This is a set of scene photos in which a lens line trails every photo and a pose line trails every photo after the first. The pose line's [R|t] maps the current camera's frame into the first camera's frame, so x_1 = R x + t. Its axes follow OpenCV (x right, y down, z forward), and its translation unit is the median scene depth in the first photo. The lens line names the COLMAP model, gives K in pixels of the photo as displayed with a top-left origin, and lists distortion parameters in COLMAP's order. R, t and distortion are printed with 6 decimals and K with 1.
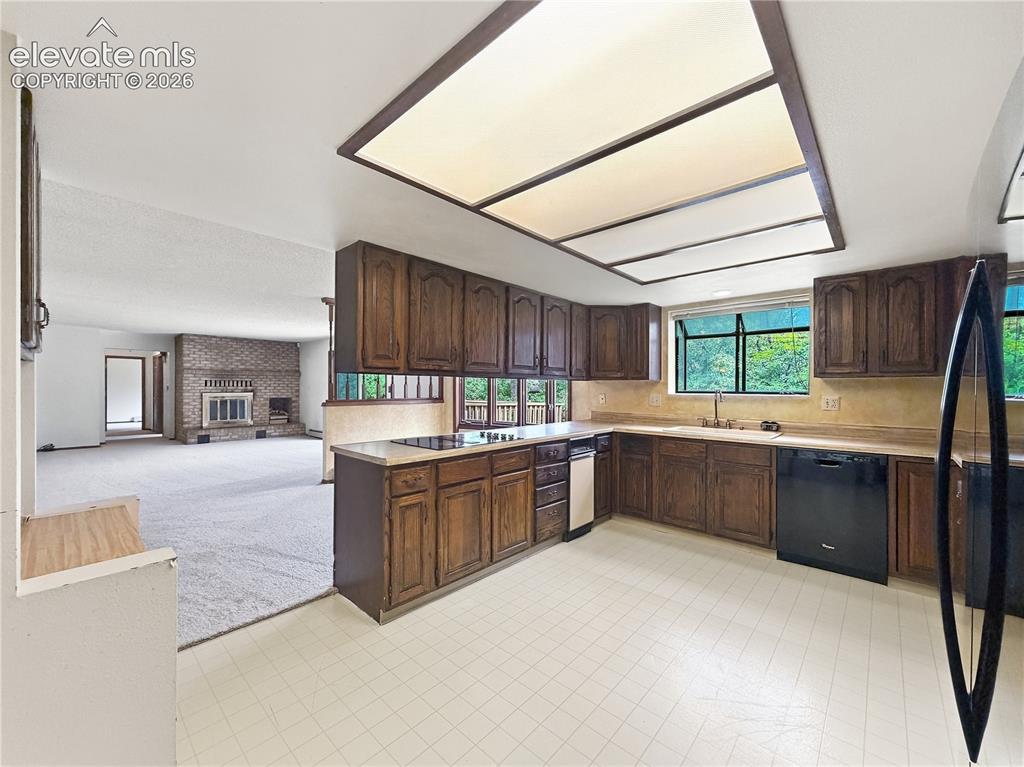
lens RADIAL K [[413.6, 0, 507.4], [0, 413.6, 386.8], [0, 0, 1]] dist [-0.001662, 0.001334]
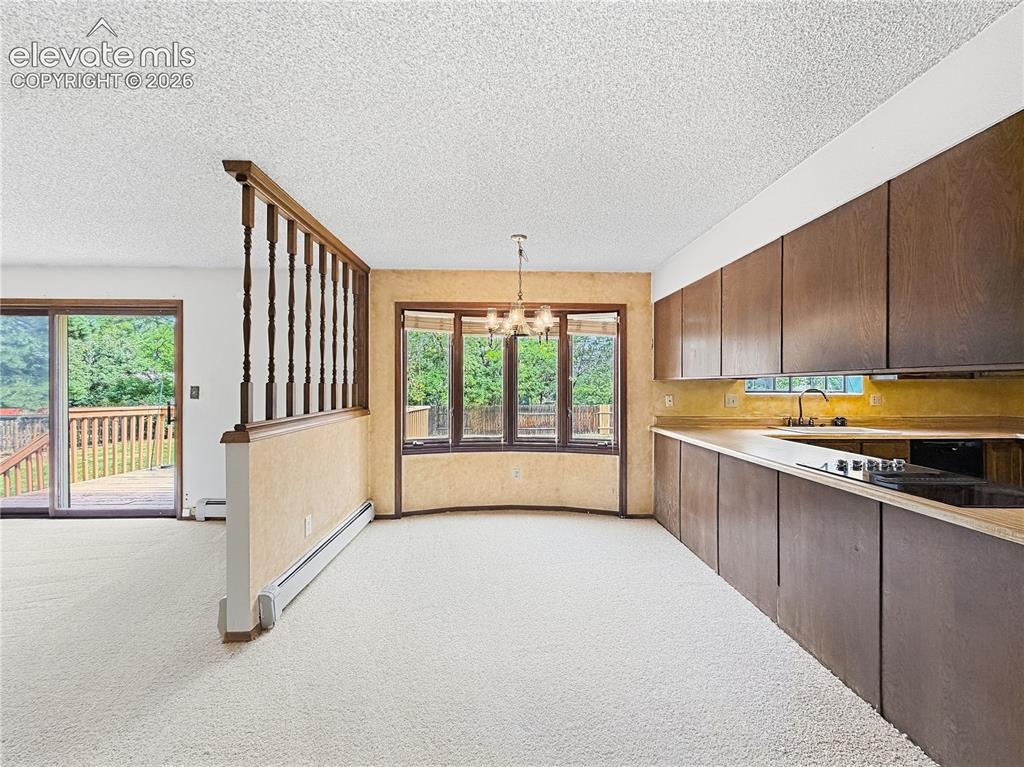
lens RADIAL K [[413.6, 0, 509.2], [0, 413.6, 383.0], [0, 0, 1]] dist [-0.001662, 0.001334]
pose [[0.715304, -0.002097, 0.698810, -0.761793], [0.000839, 0.999997, 0.002142, -0.012340], [-0.698813, -0.000946, 0.715304, 0.782740]]
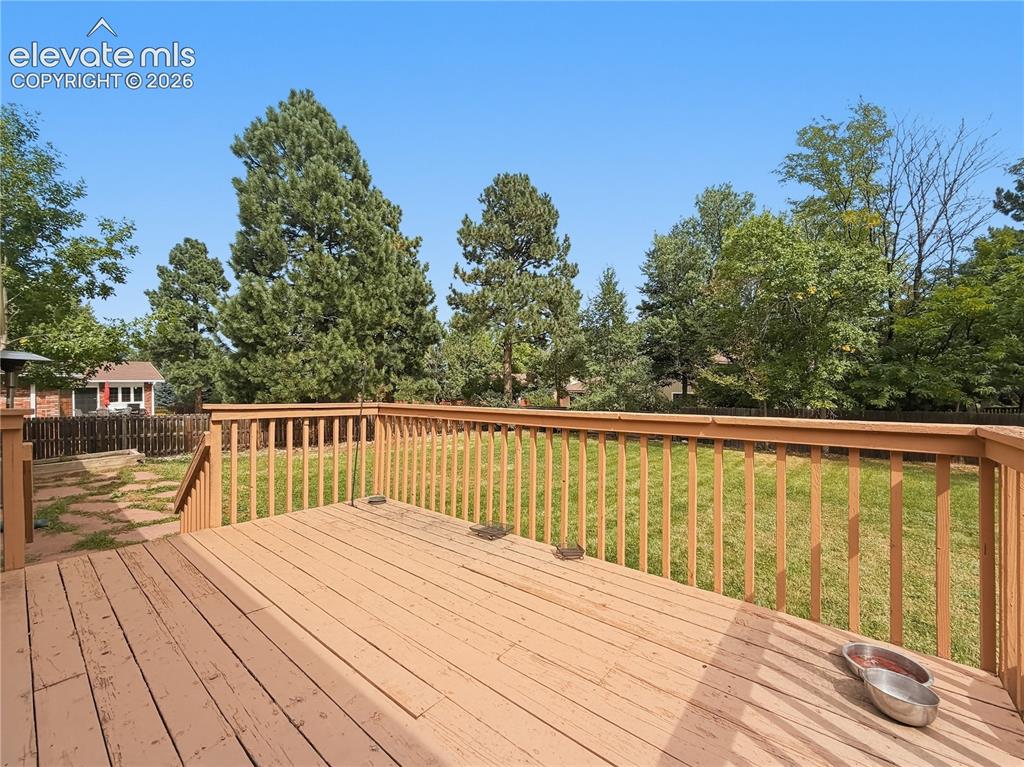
lens RADIAL K [[413.6, 0, 510.4], [0, 413.6, 381.9], [0, 0, 1]] dist [-0.001662, 0.001334]
pose [[0.998225, -0.013597, 0.057981, -0.249803], [0.013776, 0.999901, -0.002689, 0.043292], [-0.057939, 0.003483, 0.998314, 2.038185]]
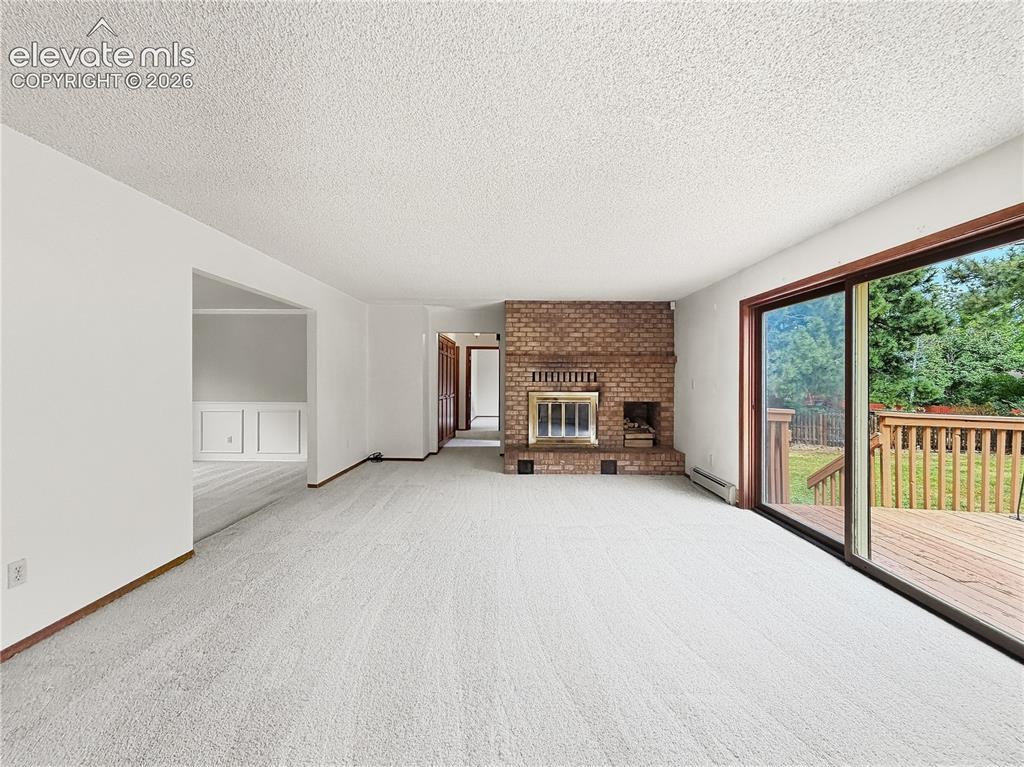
lens RADIAL K [[413.6, 0, 507.3], [0, 413.6, 378.8], [0, 0, 1]] dist [-0.001662, 0.001334]
pose [[0.665502, 0.000674, -0.746396, -0.704933], [-0.003043, 0.999994, -0.001810, -0.009908], [0.746390, 0.003475, 0.665500, 1.375151]]
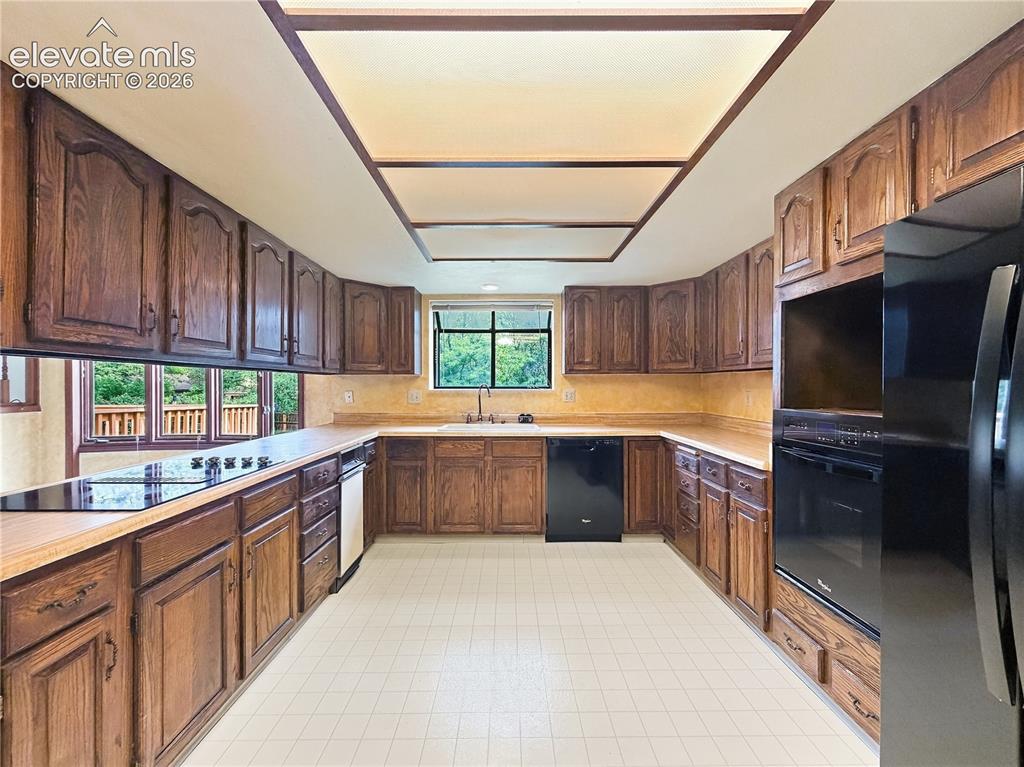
lens RADIAL K [[413.6, 0, 514.0], [0, 413.6, 384.8], [0, 0, 1]] dist [-0.001662, 0.001334]
pose [[0.731635, -0.004816, 0.681679, -0.111893], [0.002767, 0.999988, 0.004095, 0.003342], [-0.681691, -0.001110, 0.731640, 0.225010]]
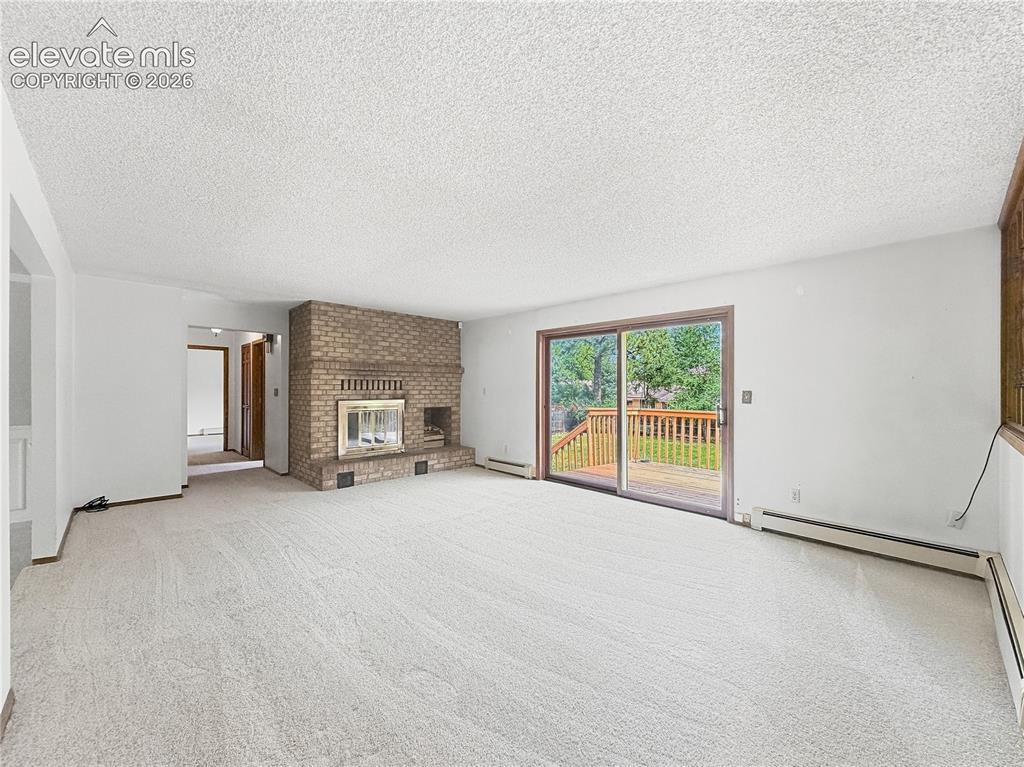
lens RADIAL K [[413.6, 0, 510.8], [0, 413.6, 387.1], [0, 0, 1]] dist [-0.001662, 0.001334]
pose [[0.998326, -0.000043, -0.057843, -1.131339], [-0.000123, 0.999996, -0.002874, -0.008404], [0.057843, 0.002876, 0.998322, 1.032839]]
